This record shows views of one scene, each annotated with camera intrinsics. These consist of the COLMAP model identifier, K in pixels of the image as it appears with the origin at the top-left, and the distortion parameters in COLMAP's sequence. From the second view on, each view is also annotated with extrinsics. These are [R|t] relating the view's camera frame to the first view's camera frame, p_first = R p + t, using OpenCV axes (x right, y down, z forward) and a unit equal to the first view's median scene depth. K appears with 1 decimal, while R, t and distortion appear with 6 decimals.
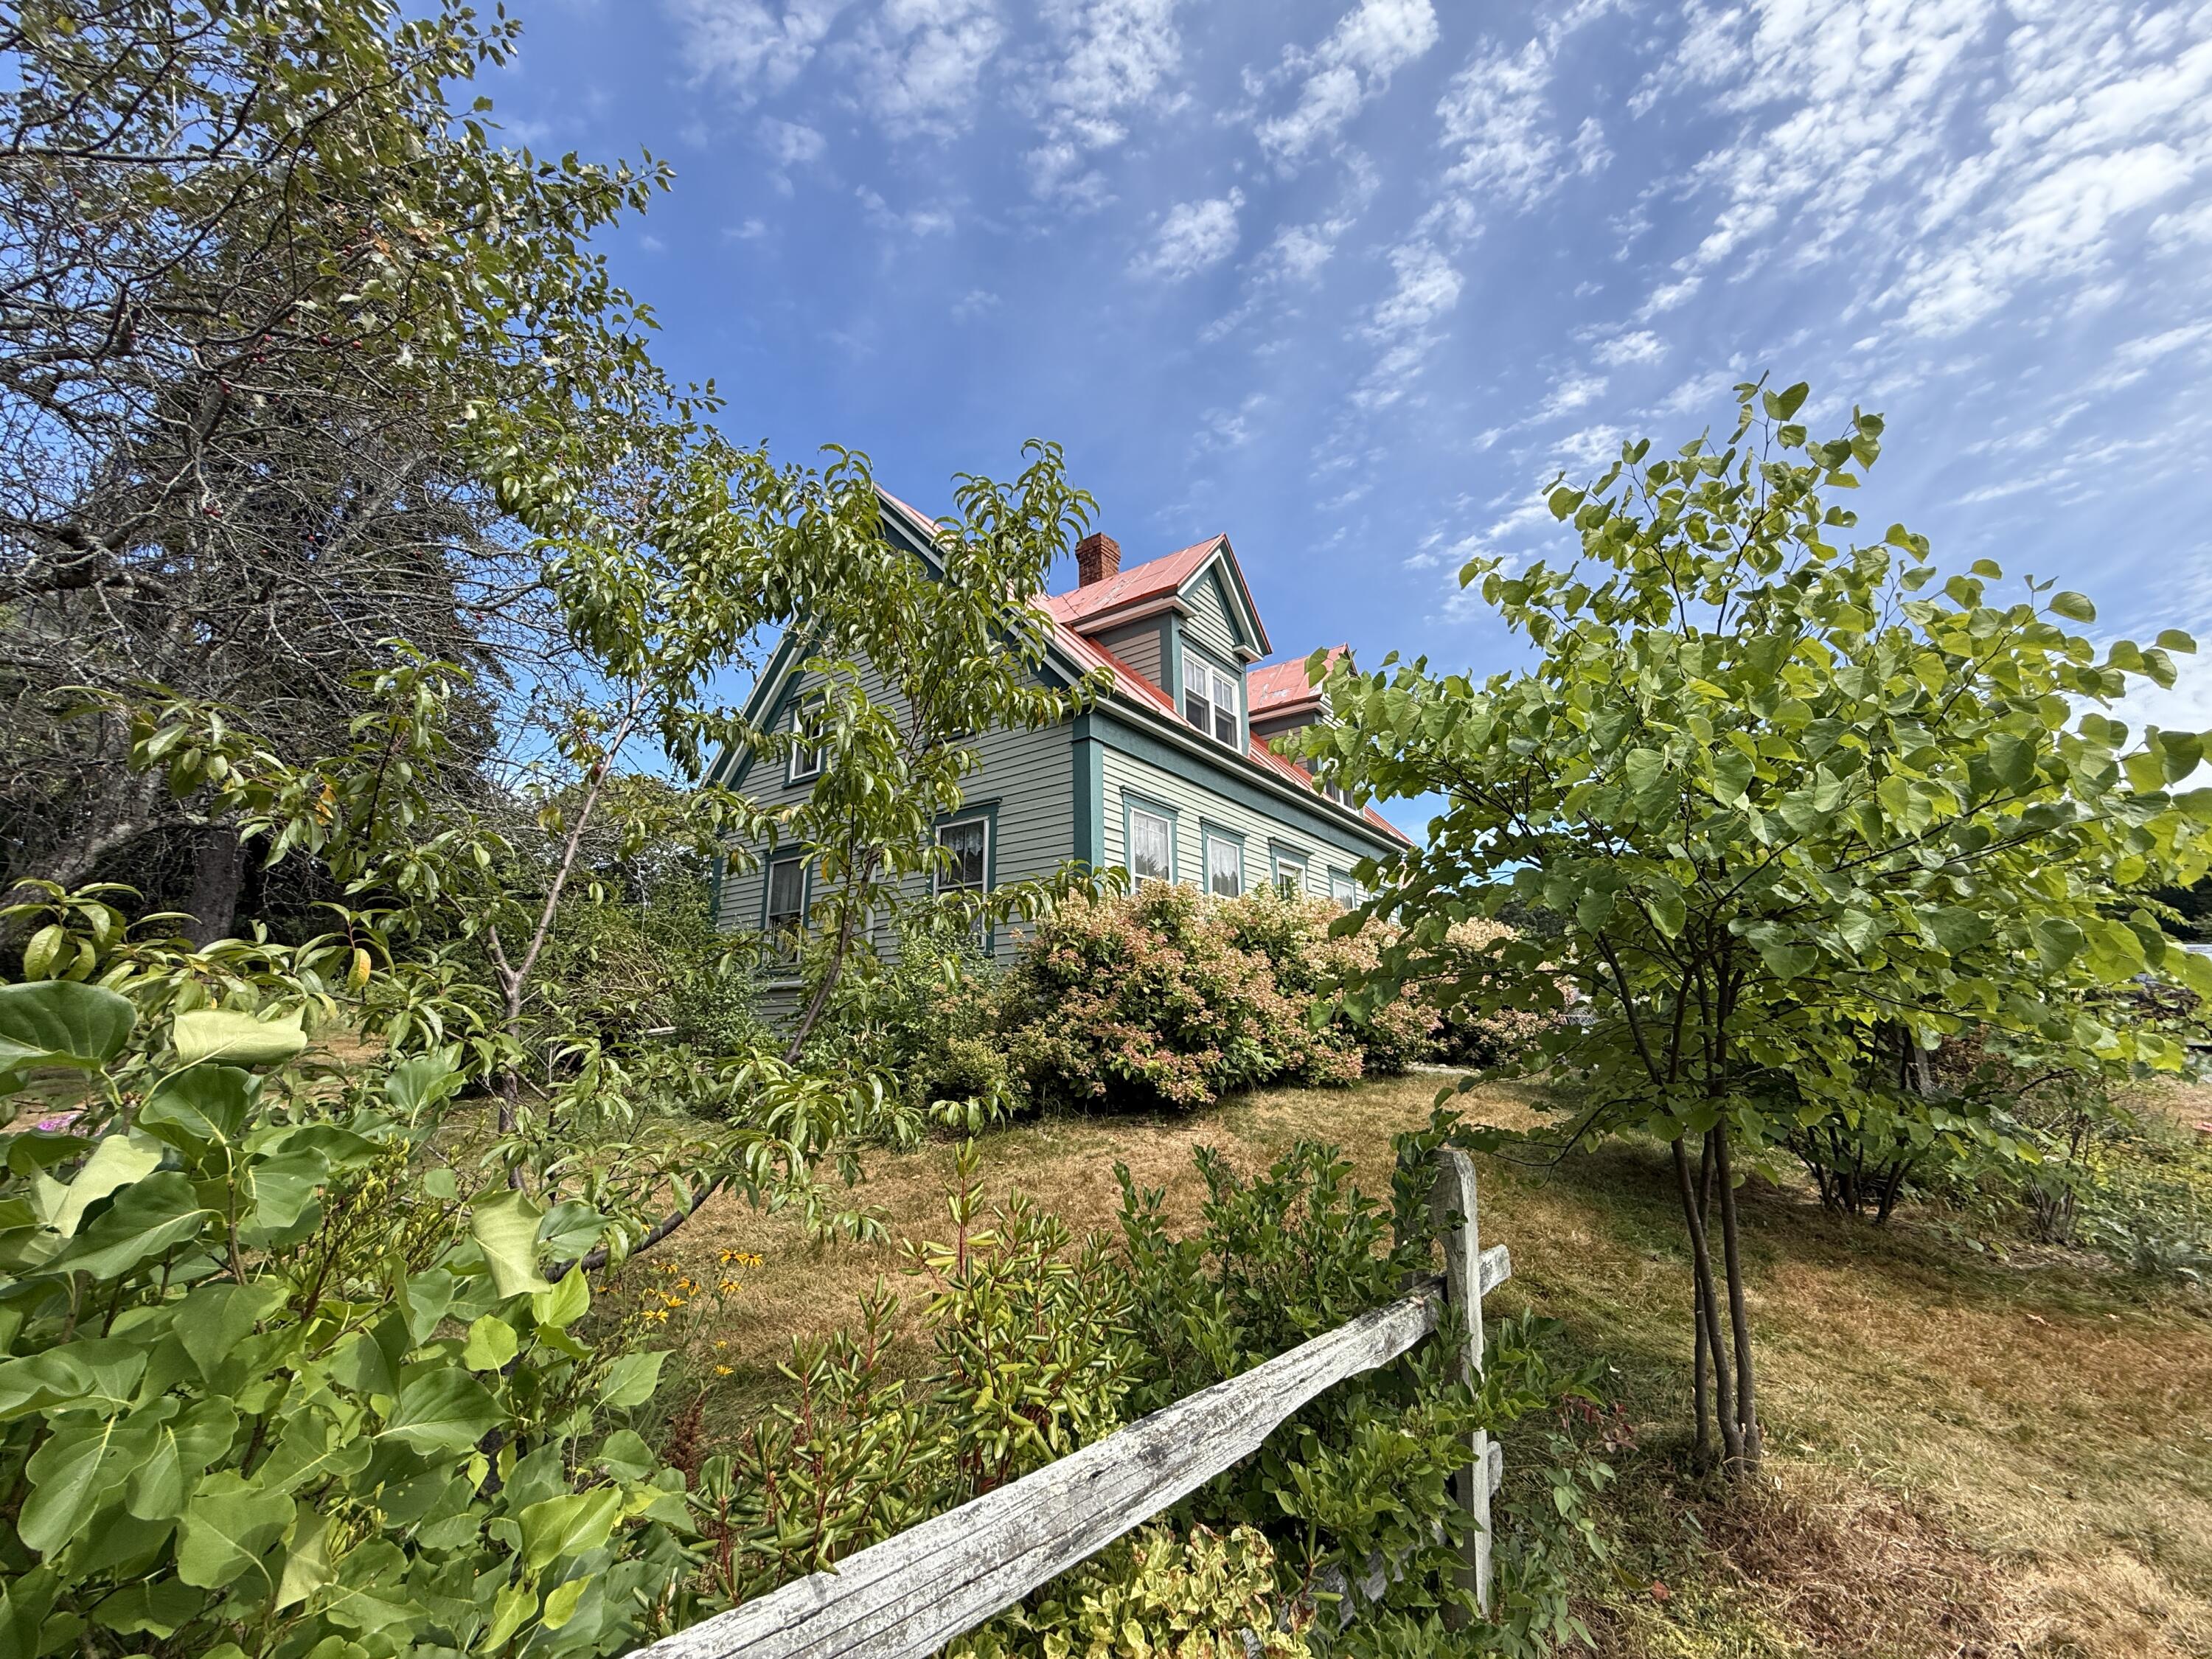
lens RADIAL K [[884.6, 0, 1093.6], [0, 884.6, 832.0], [0, 0, 1]] dist [-0.001090, -0.000022]
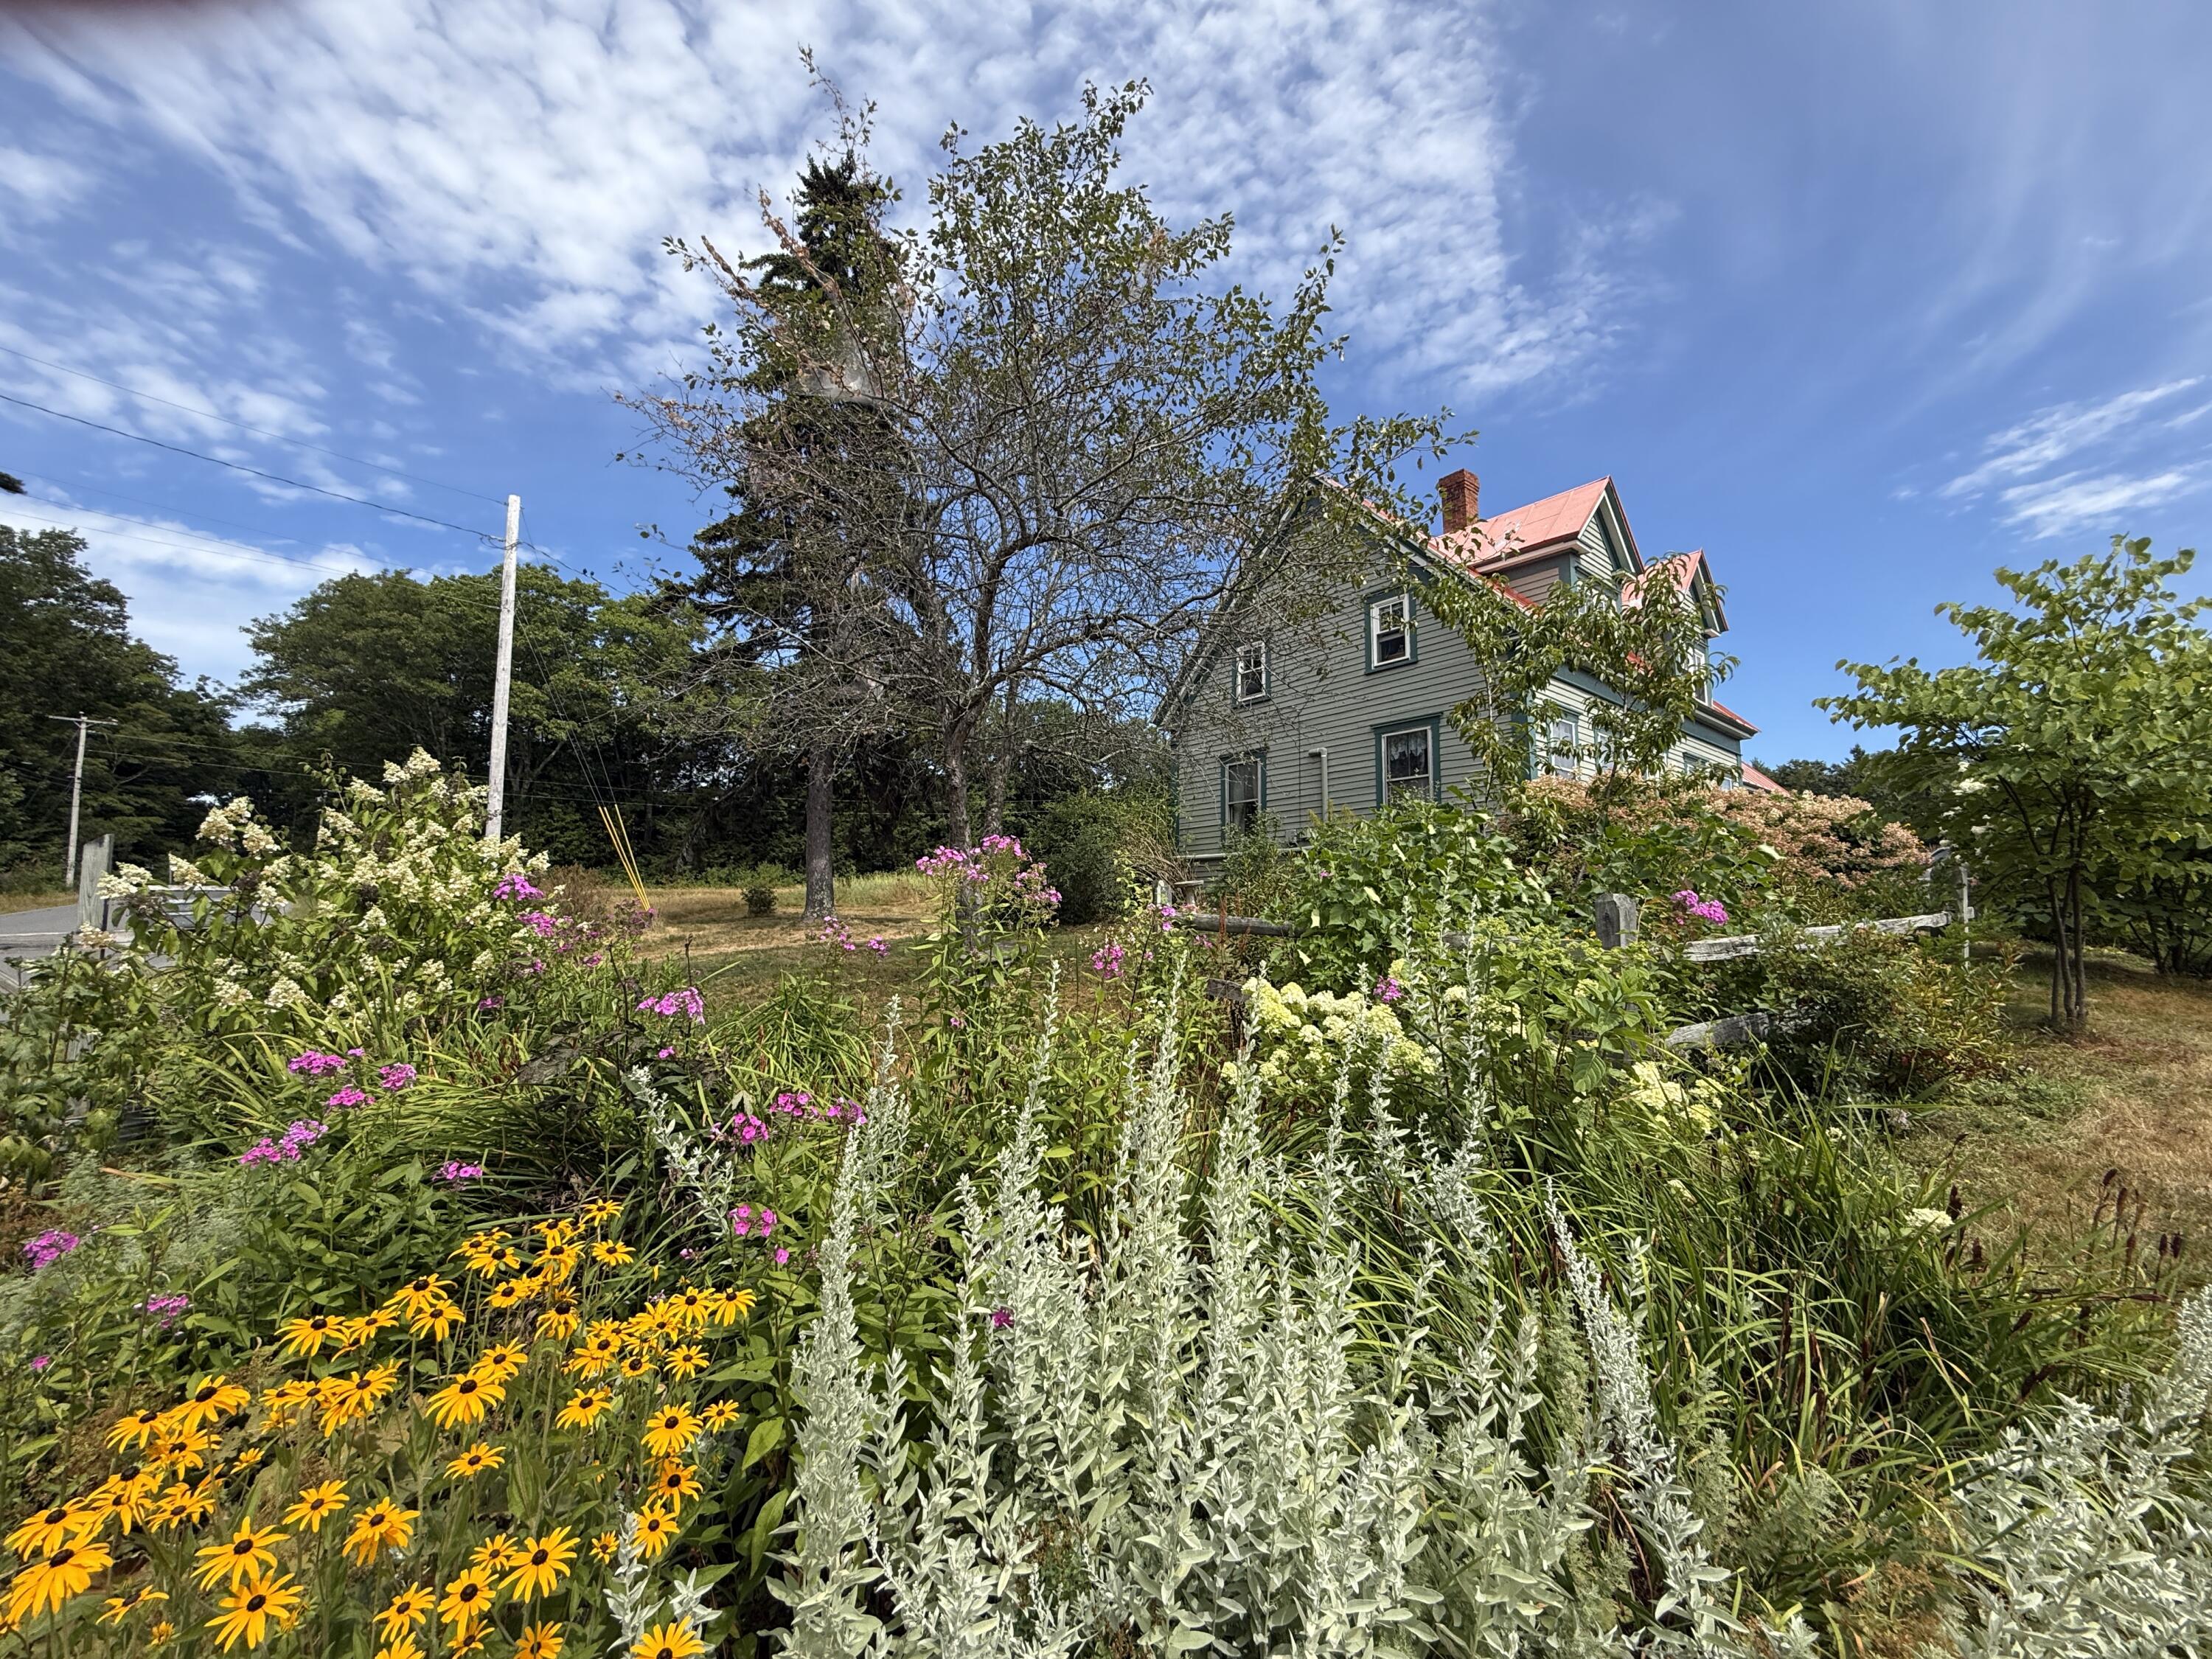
lens RADIAL K [[884.6, 0, 1098.8], [0, 884.6, 827.1], [0, 0, 1]] dist [-0.001090, -0.000022]
pose [[0.971792, -0.014077, -0.235421, -1.067197], [0.041125, 0.993038, 0.110382, -0.125298], [0.232228, -0.116950, 0.965605, -1.572453]]
